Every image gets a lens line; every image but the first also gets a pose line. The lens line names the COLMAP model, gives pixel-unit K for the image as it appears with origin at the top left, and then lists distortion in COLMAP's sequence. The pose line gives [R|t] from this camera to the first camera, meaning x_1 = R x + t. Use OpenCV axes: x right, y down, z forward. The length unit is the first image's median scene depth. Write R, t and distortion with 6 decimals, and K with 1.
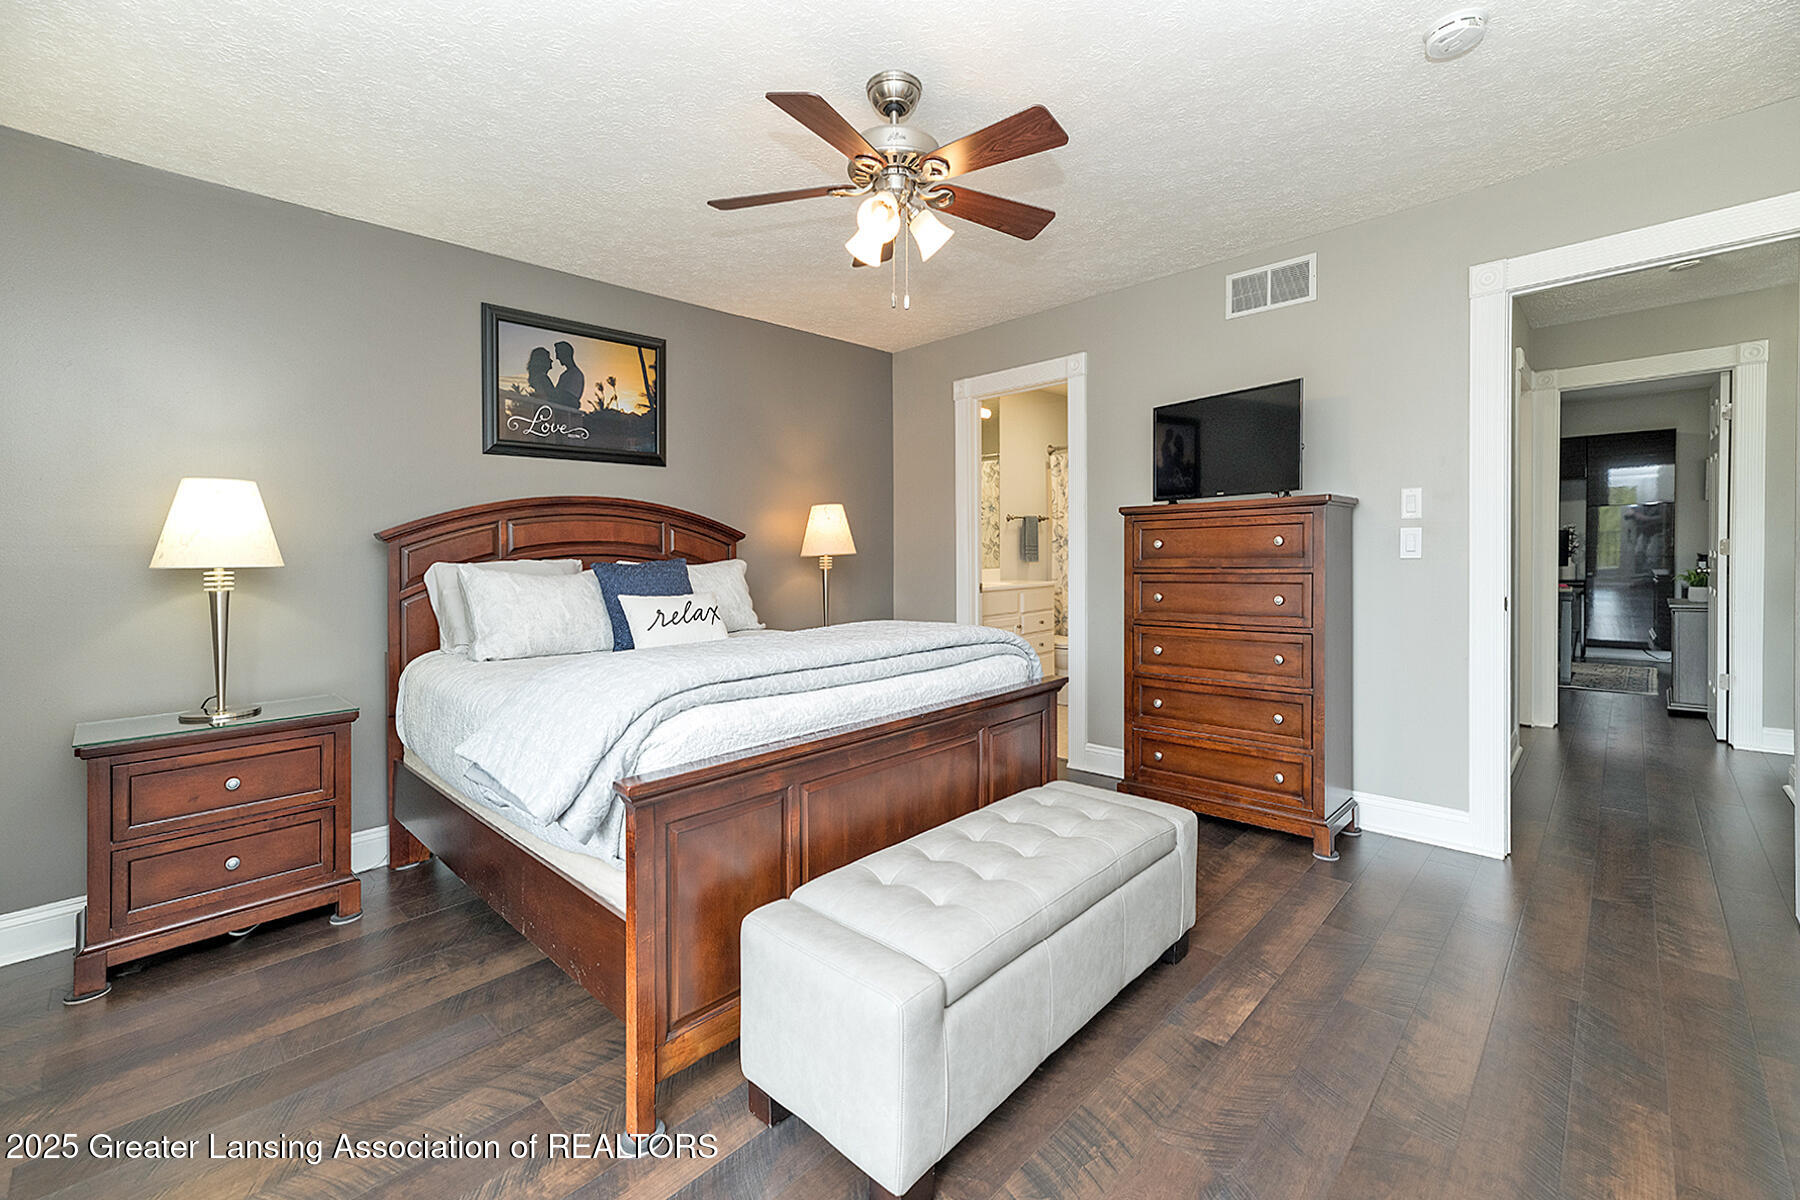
lens RADIAL K [[728.6, 0, 891.3], [0, 728.6, 653.2], [0, 0, 1]] dist [0.001049, 0.000113]
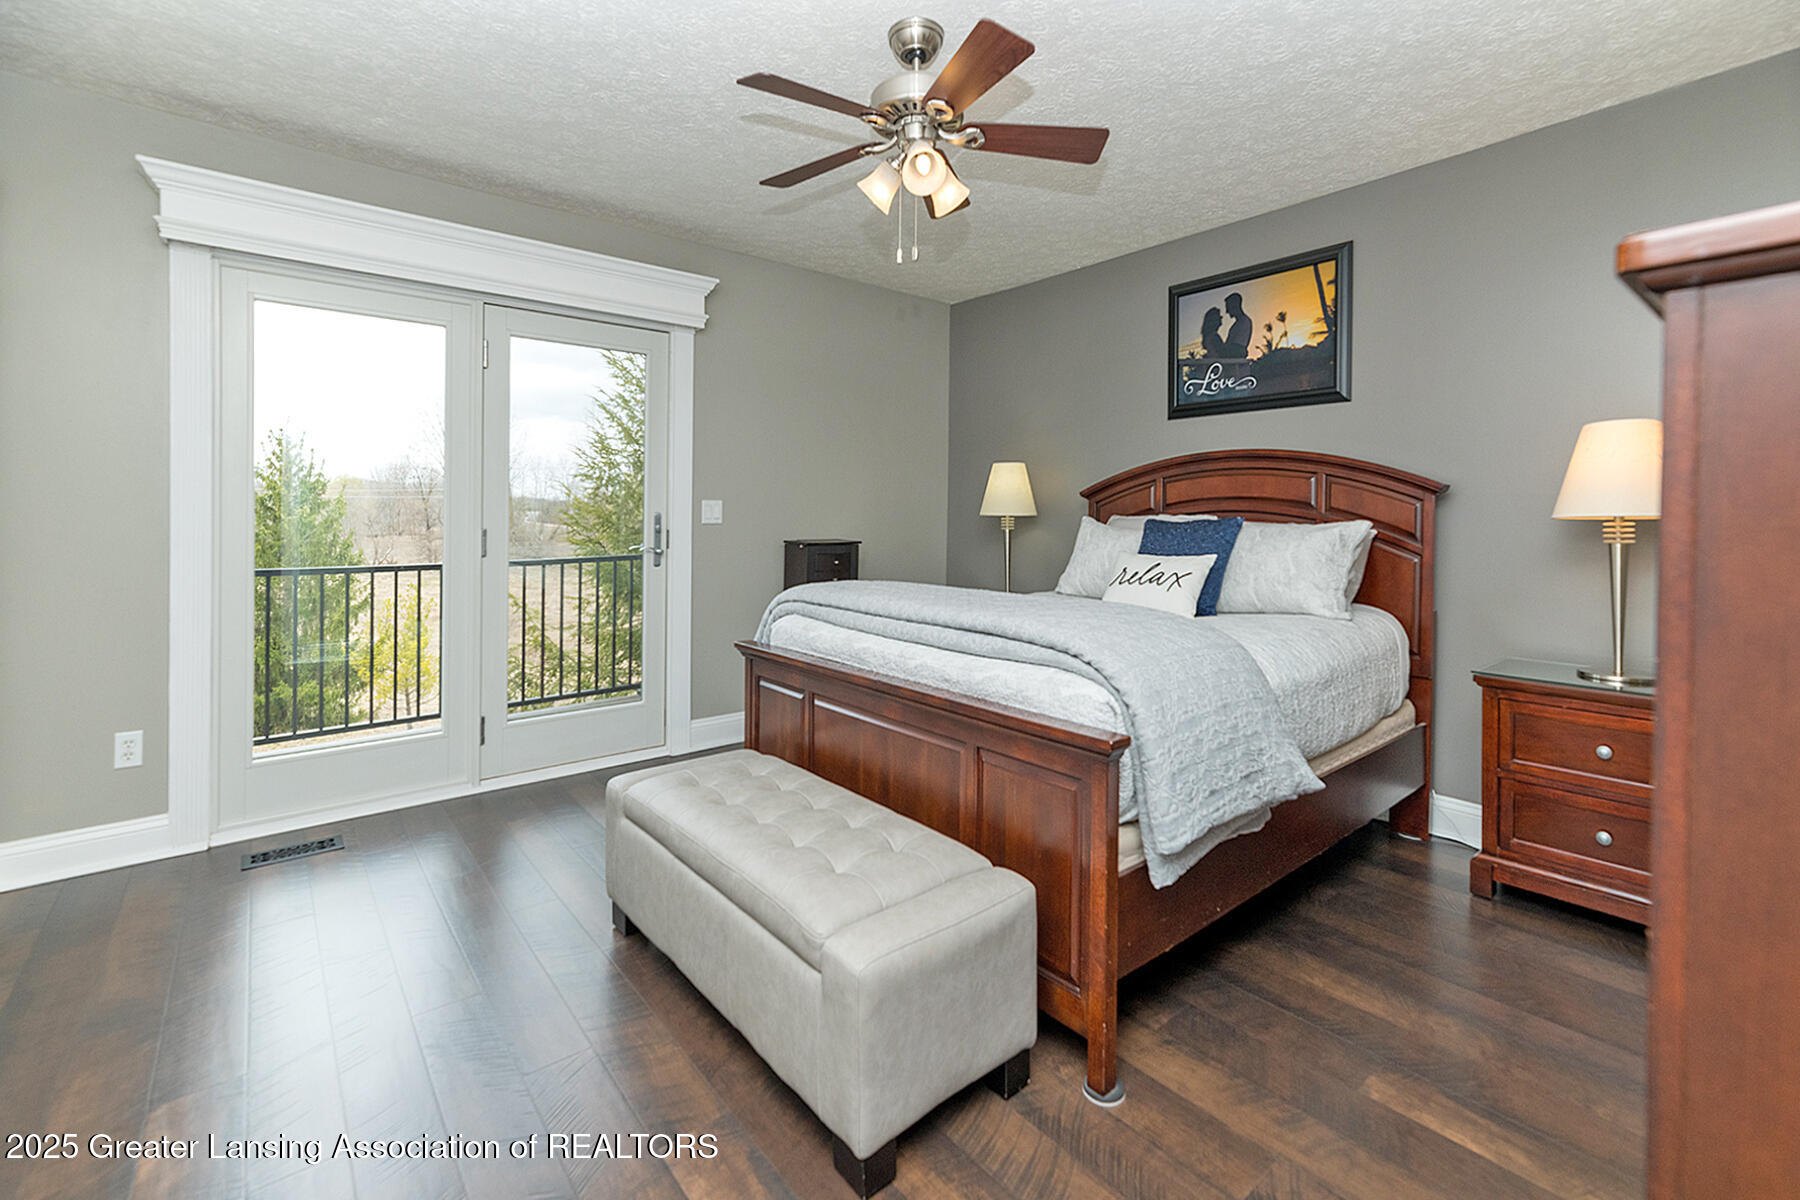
lens RADIAL K [[769.3, 0, 900.0], [0, 769.3, 600.0], [0, 0, 1]] dist [0.000658, 0.000278]
pose [[-0.087517, 0.127917, -0.987916, 0.658342], [-0.136486, 0.980829, 0.139090, -0.106620], [0.986769, 0.147009, -0.068380, 0.687898]]
